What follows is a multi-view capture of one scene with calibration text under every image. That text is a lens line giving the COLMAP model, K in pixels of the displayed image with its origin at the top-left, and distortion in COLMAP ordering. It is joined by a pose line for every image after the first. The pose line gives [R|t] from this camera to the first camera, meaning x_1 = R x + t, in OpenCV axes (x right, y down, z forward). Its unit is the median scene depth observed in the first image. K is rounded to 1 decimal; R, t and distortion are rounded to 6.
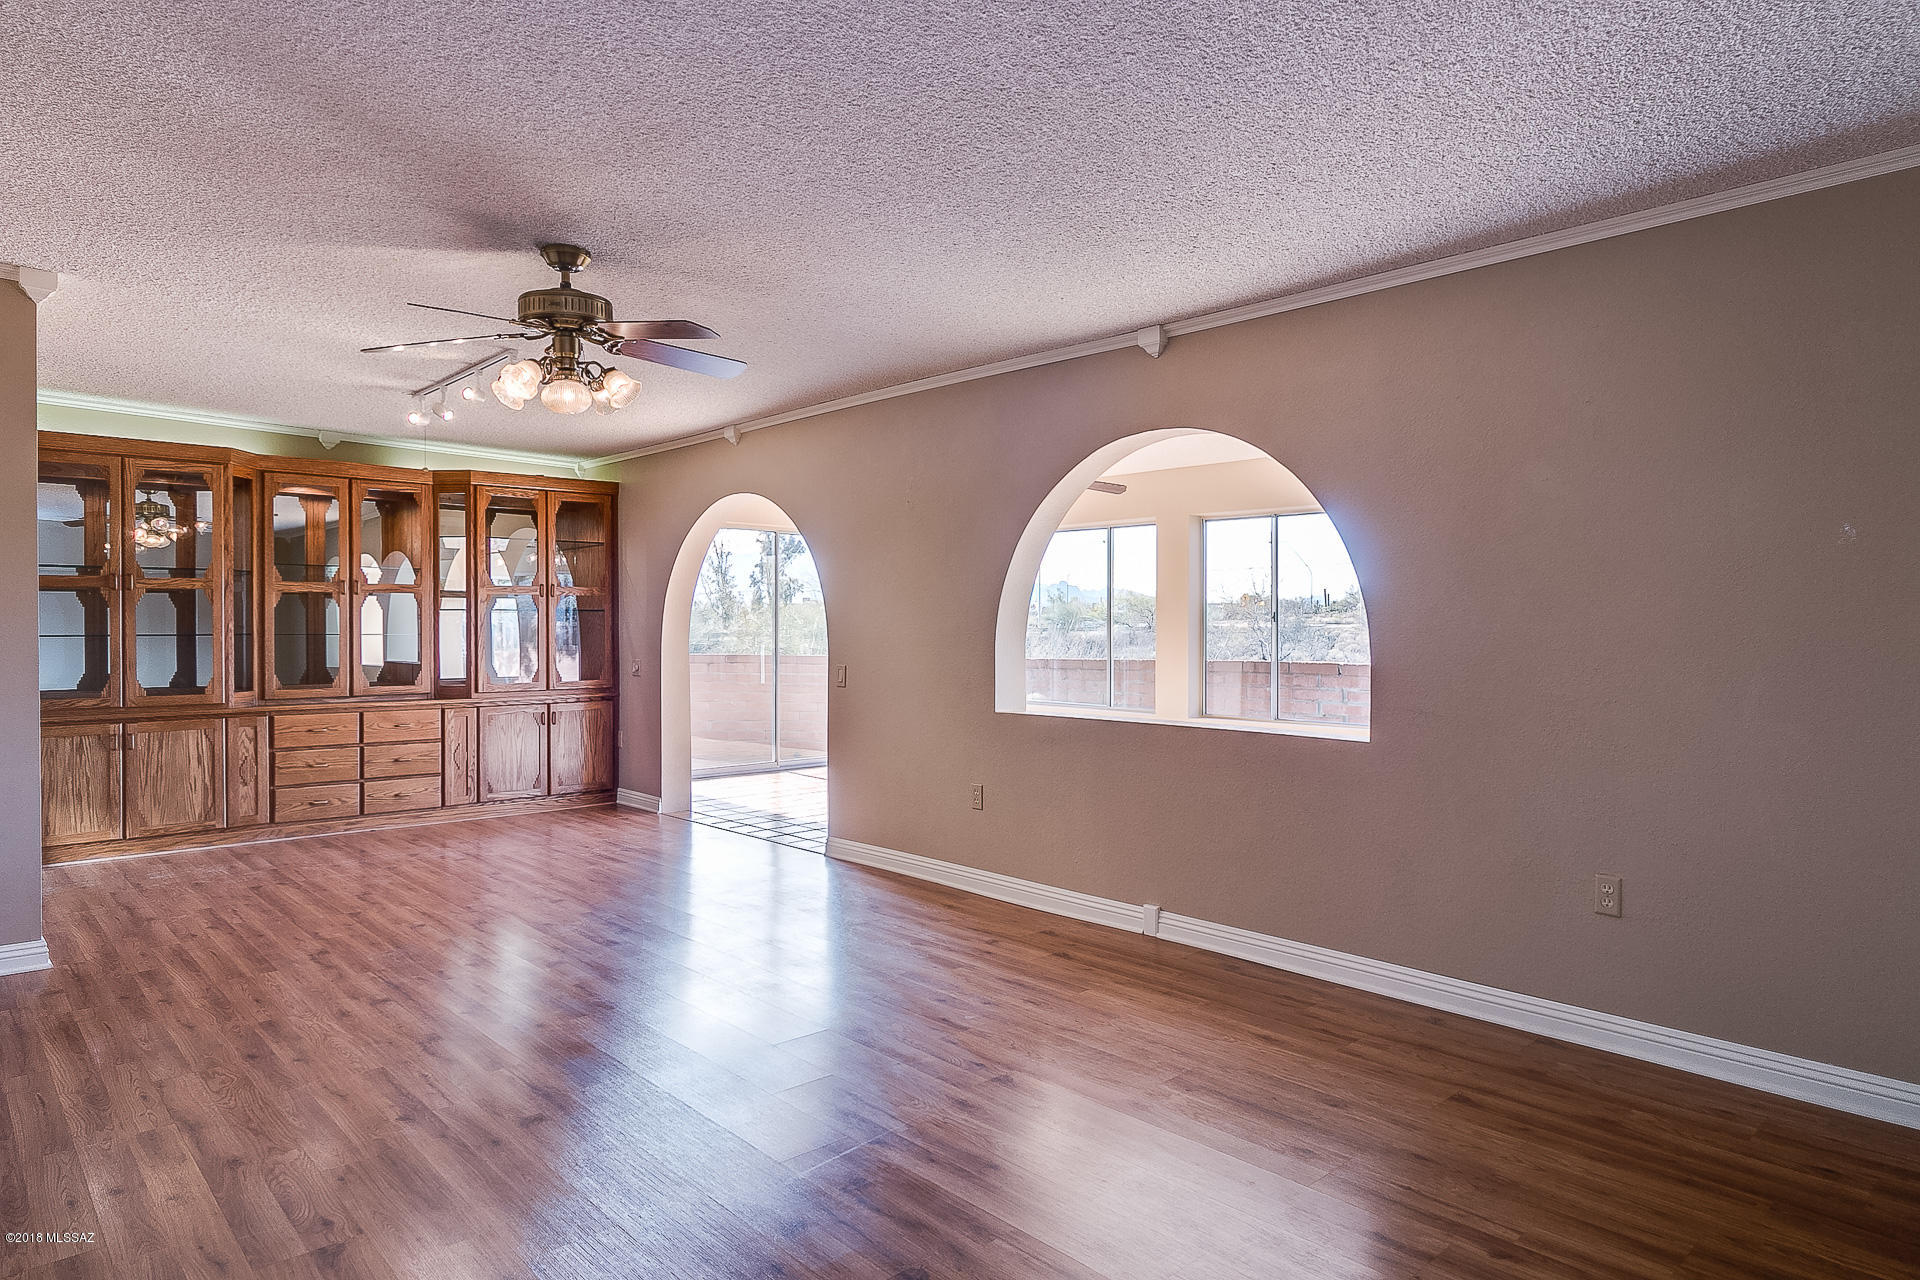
lens RADIAL K [[1143.7, 0, 941.3], [0, 1143.7, 631.1], [0, 0, 1]] dist [-0.016034, 0.001514]
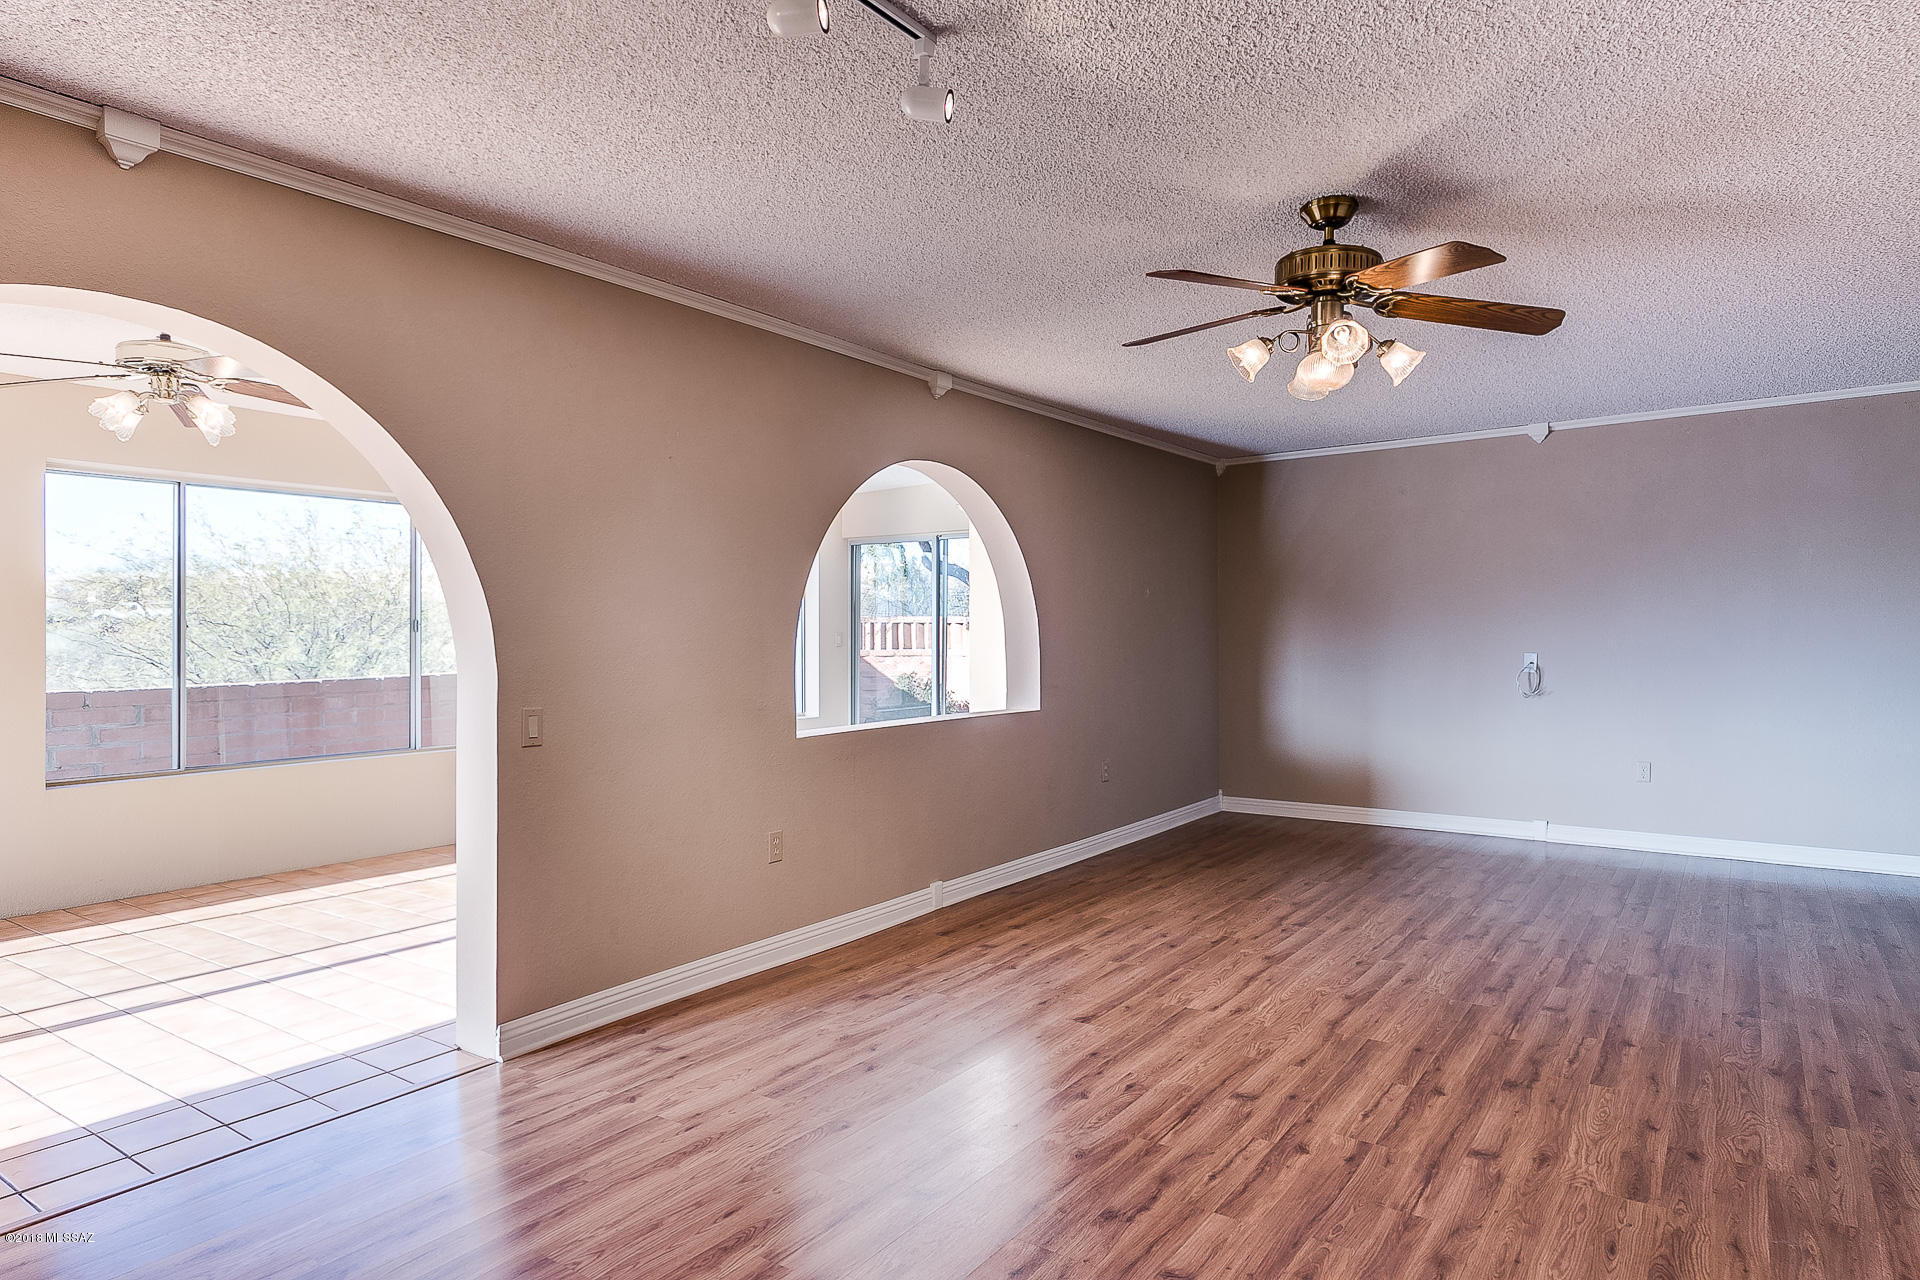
lens RADIAL K [[1180.3, 0, 956.2], [0, 1180.3, 633.7], [0, 0, 1]] dist [-0.018786, -0.002435]
pose [[-0.242944, 0.001109, 0.970040, -0.677912], [0.010924, 0.999939, 0.001593, -0.005299], [-0.969979, 0.010984, -0.242941, 0.898620]]
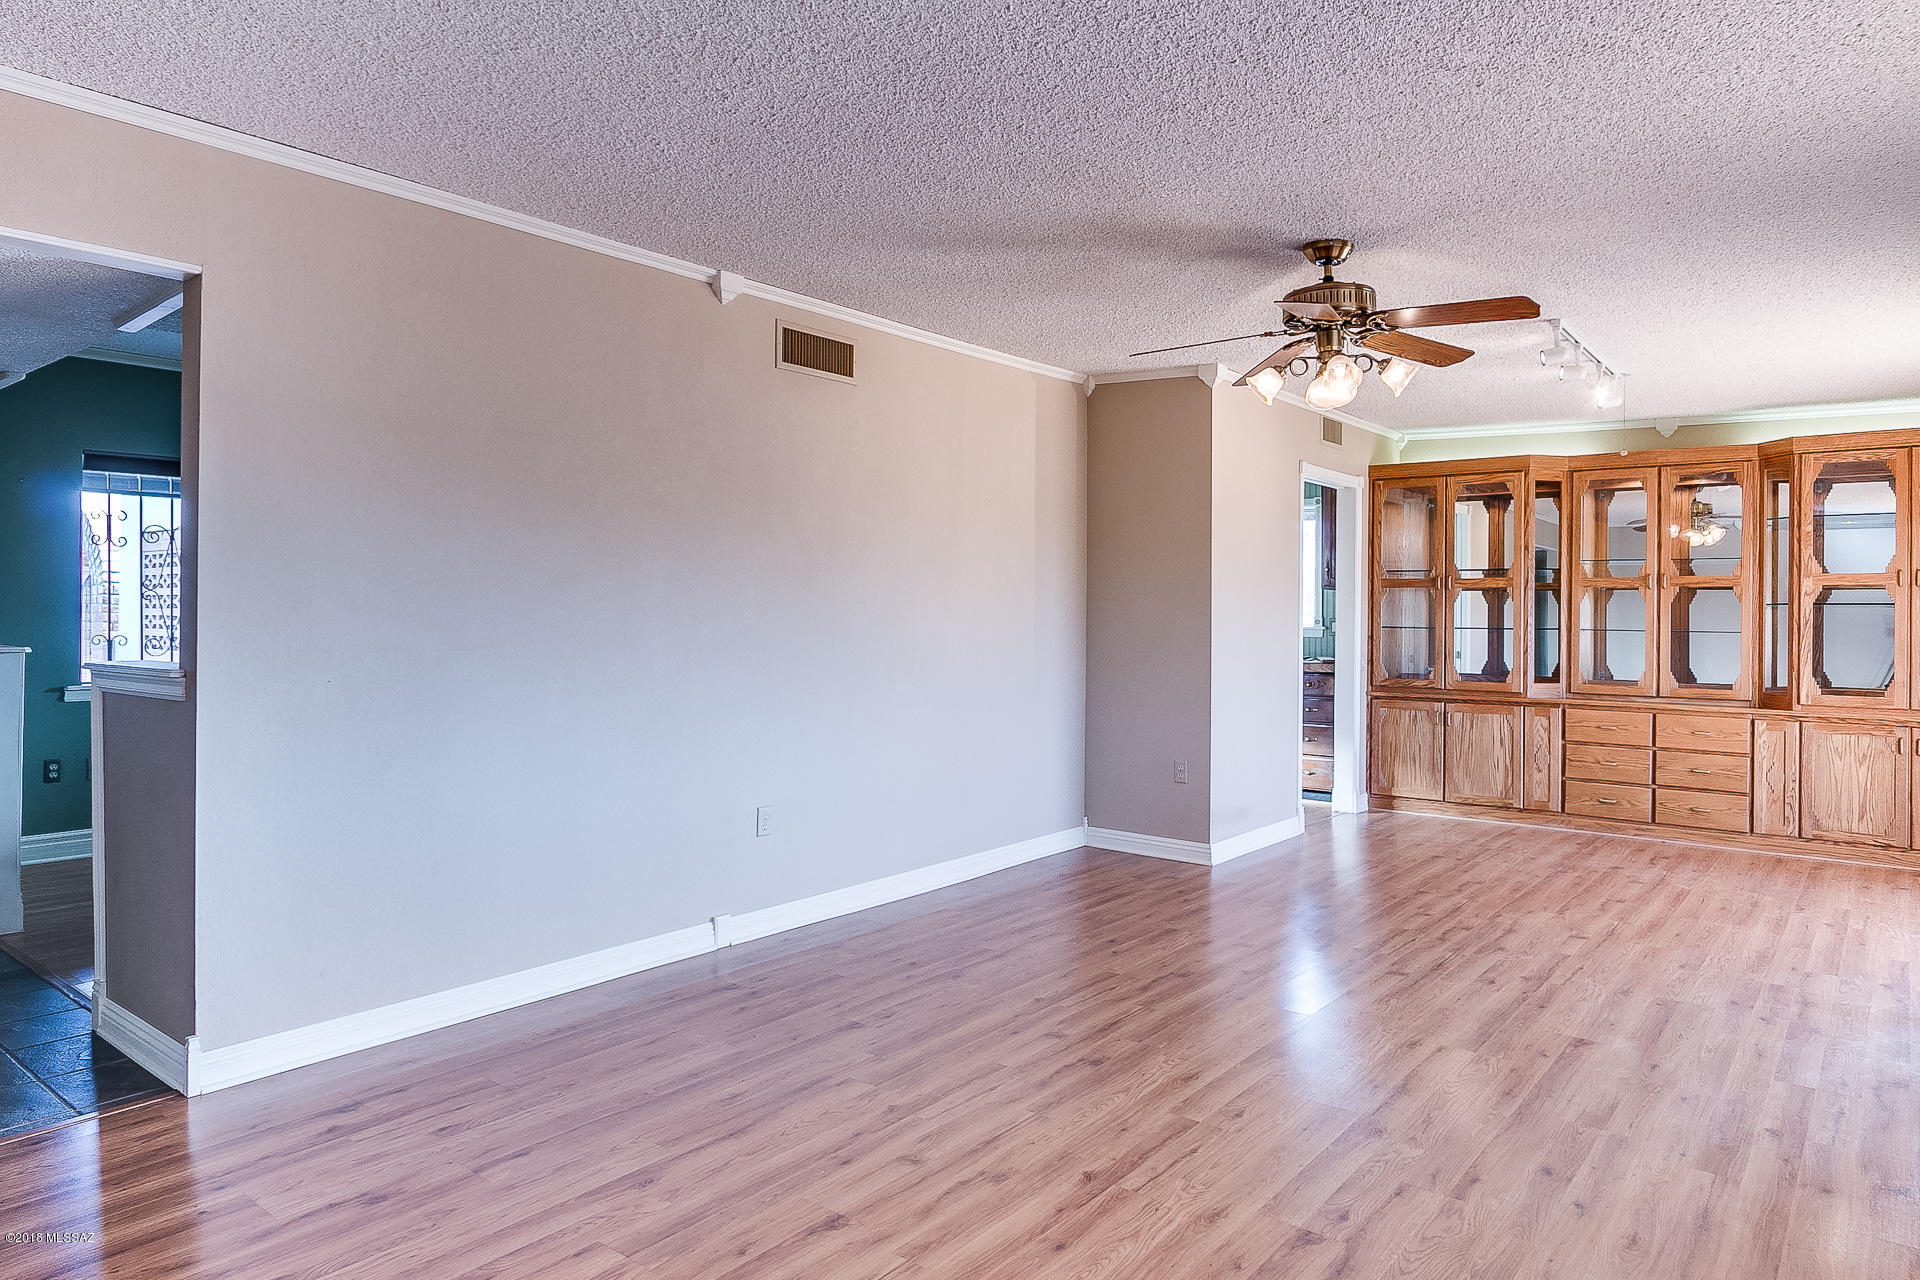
lens RADIAL K [[1143.7, 0, 972.4], [0, 1143.7, 625.8], [0, 0, 1]] dist [-0.016034, 0.001514]
pose [[0.157158, 0.011869, -0.987502, 0.365484], [-0.011843, 0.999879, 0.010133, -0.004913], [0.987502, 0.010103, 0.157280, 0.324065]]
